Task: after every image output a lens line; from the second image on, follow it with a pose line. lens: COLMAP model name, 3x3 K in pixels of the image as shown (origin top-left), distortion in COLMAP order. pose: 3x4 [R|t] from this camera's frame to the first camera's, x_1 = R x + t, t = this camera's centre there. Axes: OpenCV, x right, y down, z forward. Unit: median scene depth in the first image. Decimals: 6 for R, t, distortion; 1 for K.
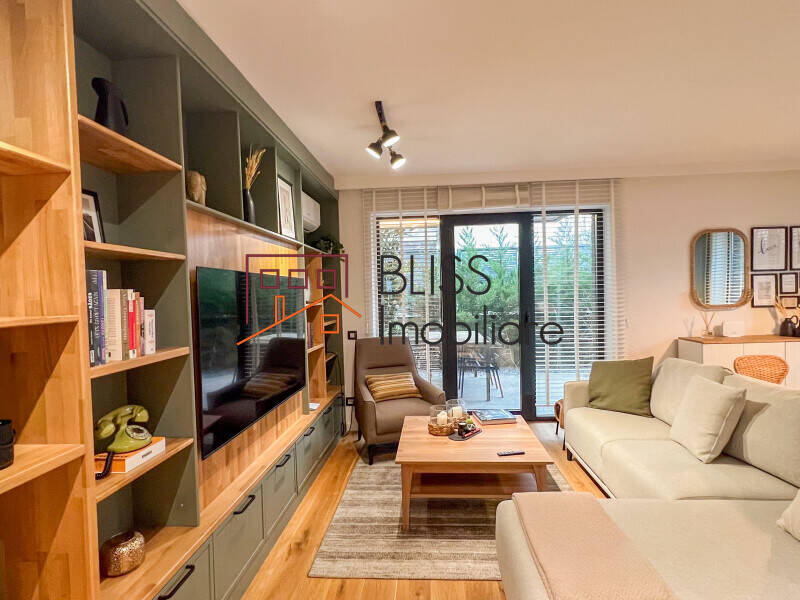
lens RADIAL K [[423.4, 0, 404.0], [0, 423.4, 305.9], [0, 0, 1]] dist [-0.002832, 0.001749]
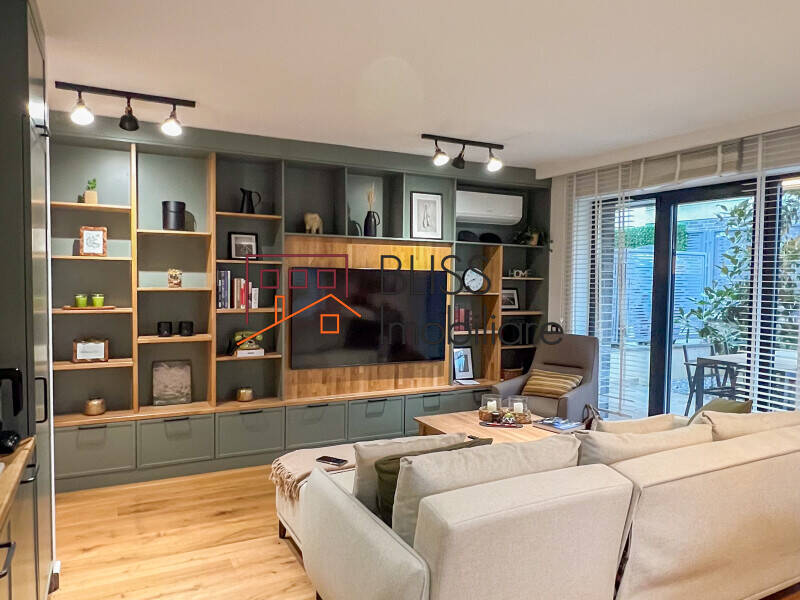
lens RADIAL K [[561.9, 0, 400.1], [0, 561.9, 301.9], [0, 0, 1]] dist [-0.003704, -0.006748]
pose [[0.523179, 0.073628, -0.849036, 0.984702], [-0.055165, 0.997097, 0.052475, -0.049966], [0.850435, 0.019383, 0.525722, 0.051296]]
